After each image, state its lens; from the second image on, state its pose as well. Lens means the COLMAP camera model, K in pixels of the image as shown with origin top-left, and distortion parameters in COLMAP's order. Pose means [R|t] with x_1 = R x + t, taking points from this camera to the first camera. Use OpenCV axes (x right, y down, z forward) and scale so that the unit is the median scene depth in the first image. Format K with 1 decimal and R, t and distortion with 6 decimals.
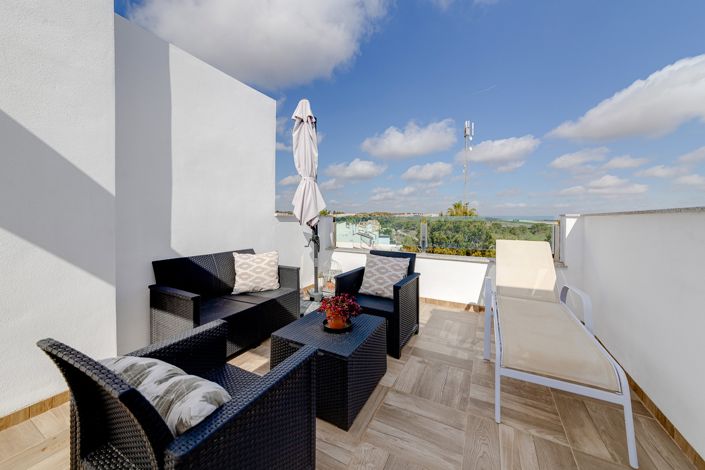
lens RADIAL K [[264.2, 0, 350.0], [0, 264.2, 215.2], [0, 0, 1]] dist [0.019771, -0.000002]
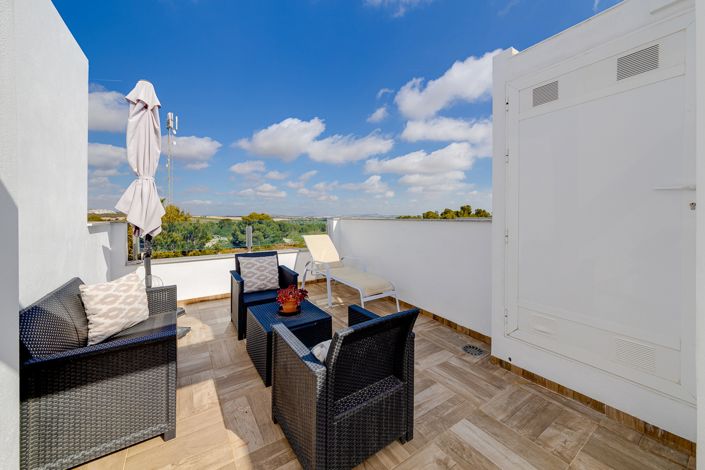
lens RADIAL K [[257.8, 0, 350.8], [0, 257.8, 210.9], [0, 0, 1]] dist [0.000085, 0.000020]
pose [[0.466264, 0.005970, 0.884626, -0.567033], [-0.003850, 0.999981, -0.004720, -0.037400], [-0.884637, -0.001205, 0.466278, 0.078566]]
